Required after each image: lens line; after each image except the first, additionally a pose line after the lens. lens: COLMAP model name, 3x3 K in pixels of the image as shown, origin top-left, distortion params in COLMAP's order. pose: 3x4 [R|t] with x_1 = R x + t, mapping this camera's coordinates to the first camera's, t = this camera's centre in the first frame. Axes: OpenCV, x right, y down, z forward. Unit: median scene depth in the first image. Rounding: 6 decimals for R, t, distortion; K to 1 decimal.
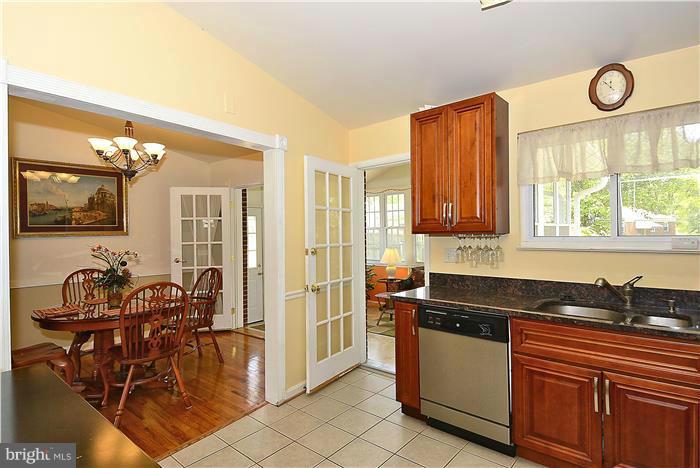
lens RADIAL K [[372.6, 0, 362.2], [0, 372.6, 233.2], [0, 0, 1]] dist [0.039536, -0.036960]
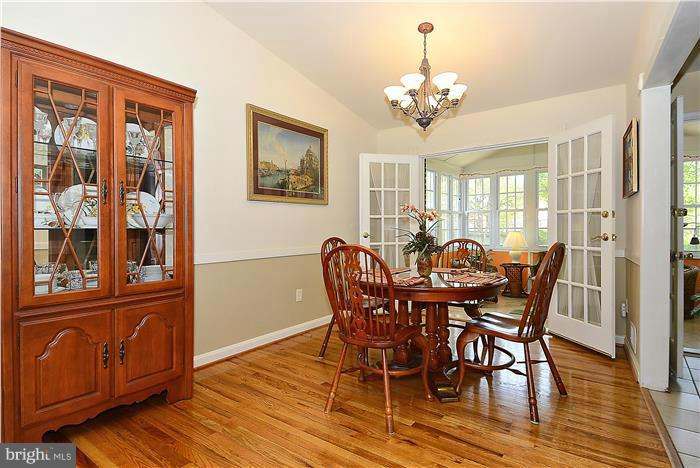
lens RADIAL K [[372.6, 0, 362.2], [0, 372.6, 233.2], [0, 0, 1]] dist [0.039536, -0.036960]
pose [[0.998011, 0.007785, 0.062554, -0.612707], [-0.008486, 0.999904, 0.010952, 0.063562], [-0.062463, -0.011461, 0.997981, 0.118569]]
